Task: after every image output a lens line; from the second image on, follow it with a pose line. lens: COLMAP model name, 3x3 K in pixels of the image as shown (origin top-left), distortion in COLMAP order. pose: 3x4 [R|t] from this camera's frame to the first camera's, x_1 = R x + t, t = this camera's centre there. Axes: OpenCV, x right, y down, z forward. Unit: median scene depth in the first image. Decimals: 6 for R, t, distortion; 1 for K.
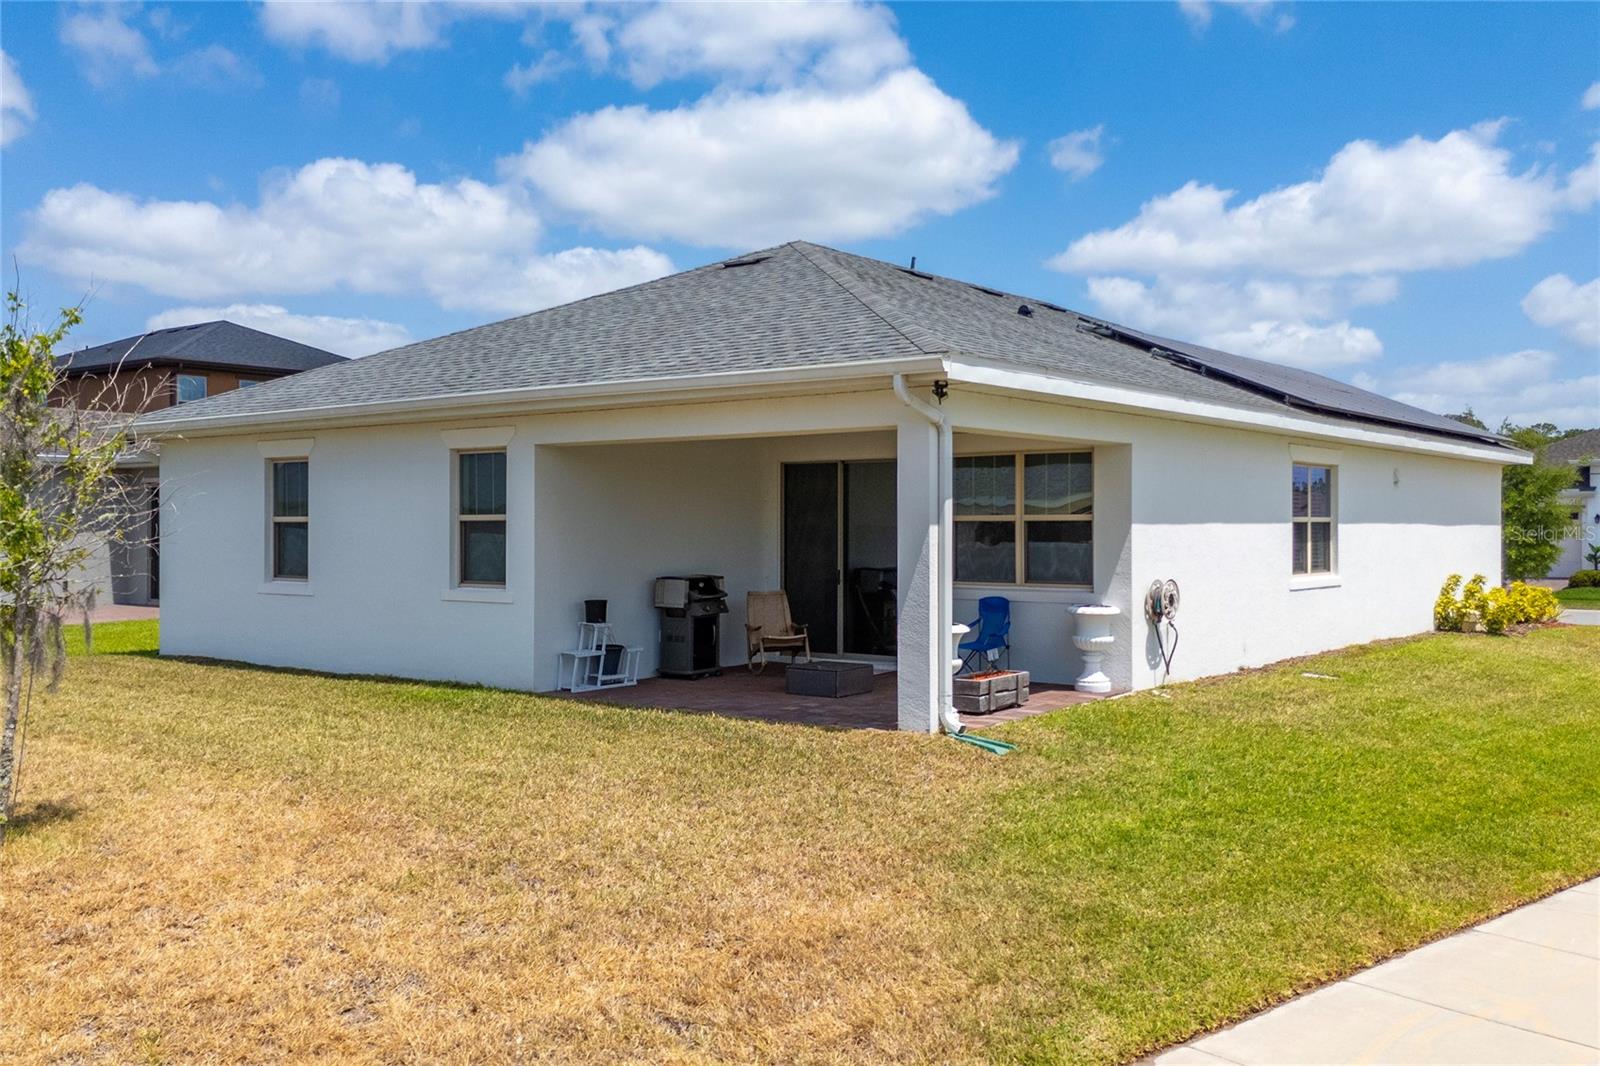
lens RADIAL K [[1402.5, 0, 800.0], [0, 1402.5, 533.0], [0, 0, 1]] dist [0.074458, -0.085873]
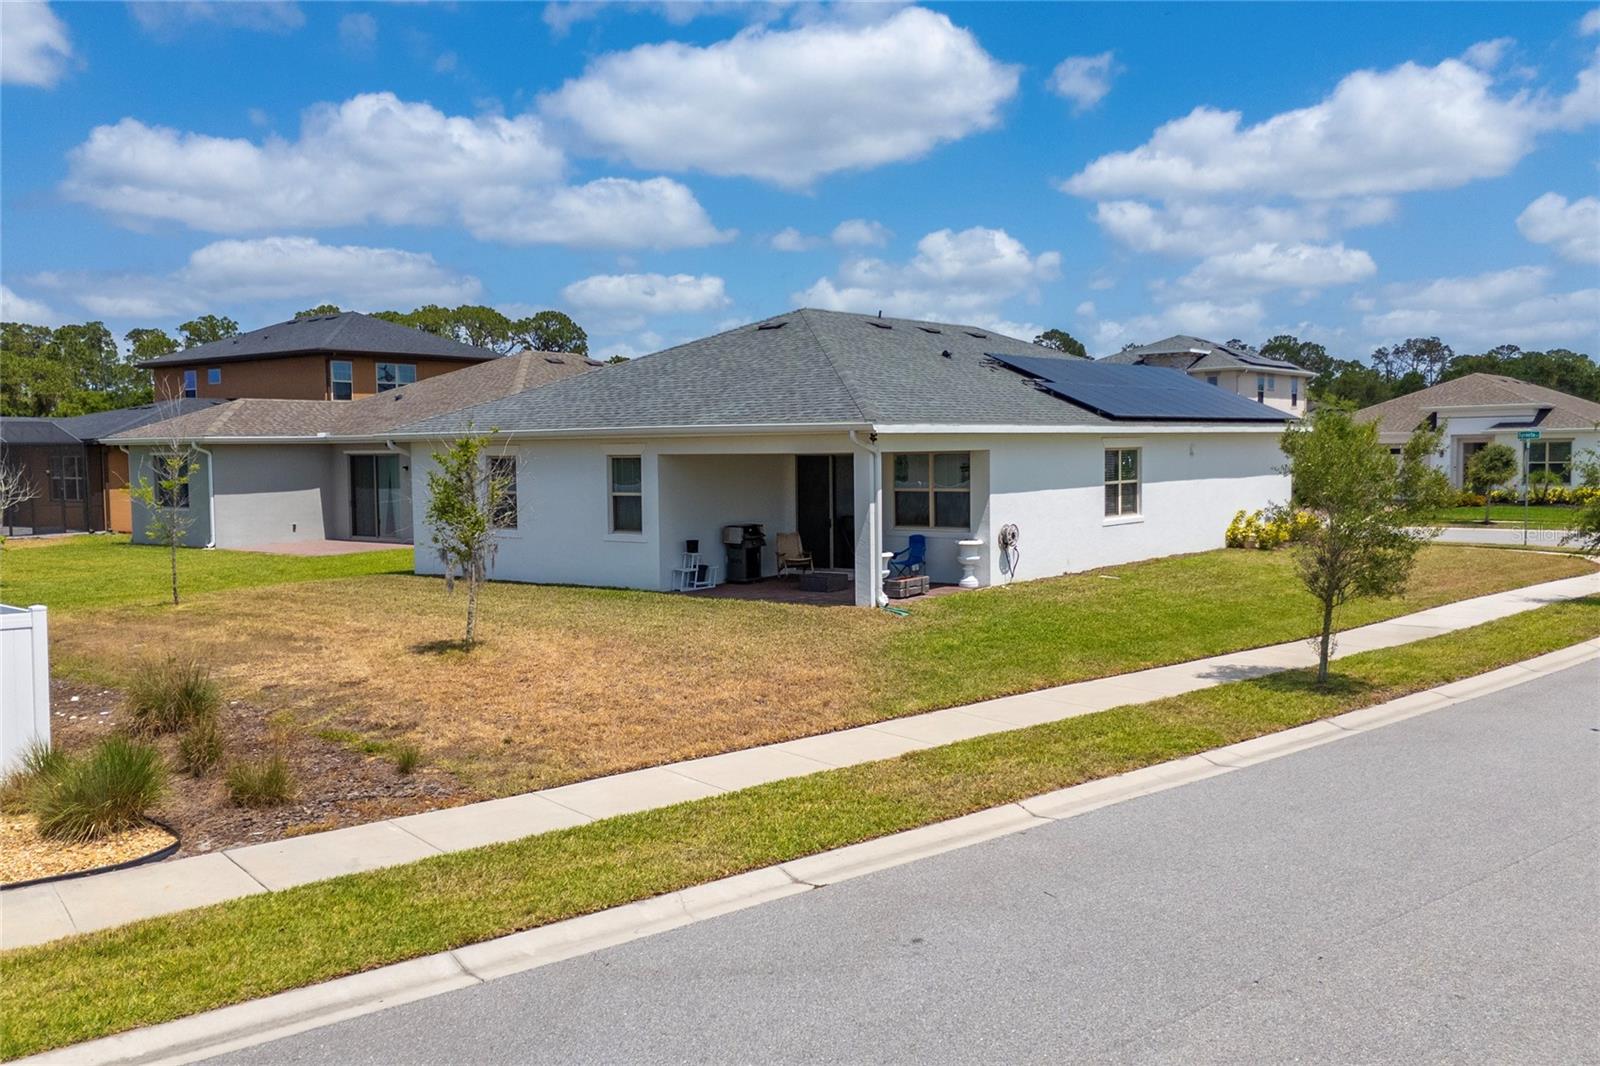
lens RADIAL K [[1402.5, 0, 800.0], [0, 1402.5, 533.0], [0, 0, 1]] dist [0.074458, -0.085873]
pose [[0.999725, -0.014274, -0.018582, 0.022797], [0.015363, 0.998091, 0.059818, -0.064064], [0.017692, -0.060087, 0.998036, -0.755887]]
